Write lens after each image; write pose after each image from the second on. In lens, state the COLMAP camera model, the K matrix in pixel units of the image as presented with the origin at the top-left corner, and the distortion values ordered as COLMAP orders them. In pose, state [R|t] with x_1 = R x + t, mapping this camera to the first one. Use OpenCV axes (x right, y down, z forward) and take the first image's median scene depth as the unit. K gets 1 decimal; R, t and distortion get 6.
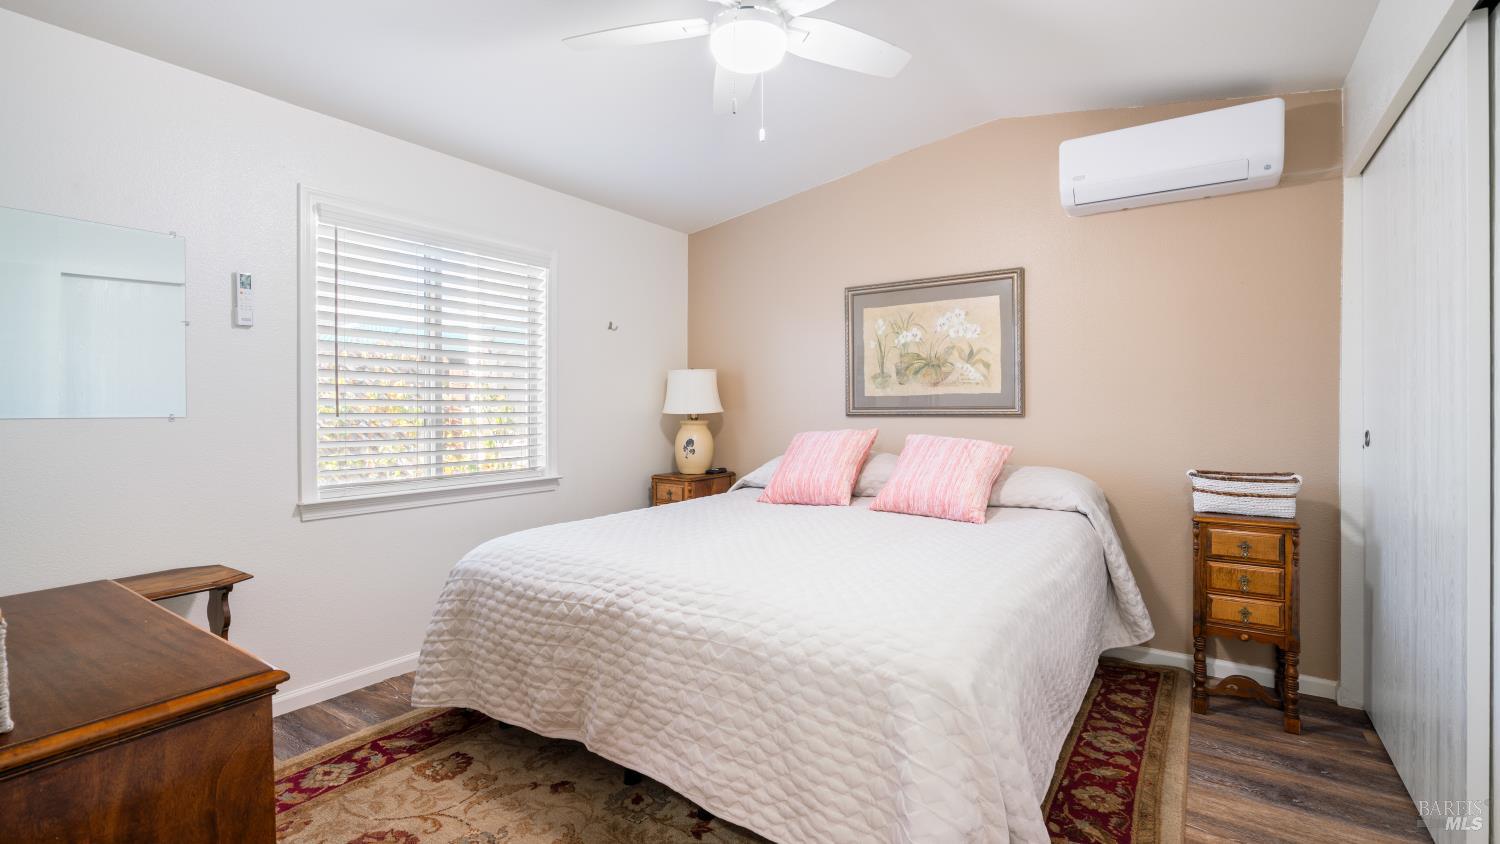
lens RADIAL K [[670.6, 0, 749.1], [0, 670.6, 408.0], [0, 0, 1]] dist [-0.003413, -0.000212]
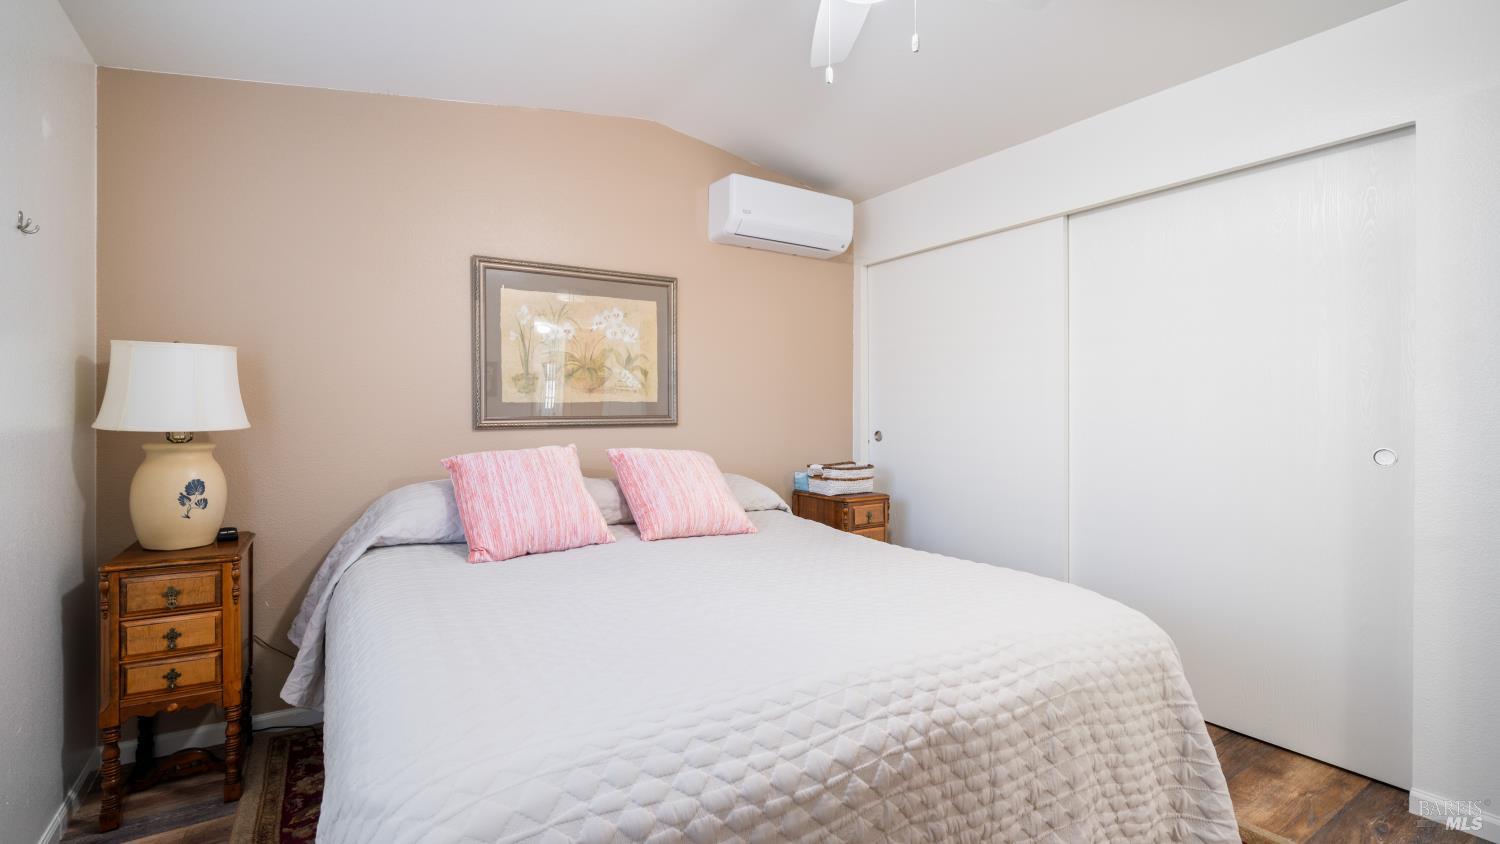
lens RADIAL K [[670.6, 0, 749.1], [0, 670.6, 408.0], [0, 0, 1]] dist [-0.003413, -0.000212]
pose [[0.387098, 0.008597, 0.921999, -0.455733], [0.001303, 0.999950, -0.009871, -0.003534], [-0.922038, 0.005023, 0.387067, 0.478267]]
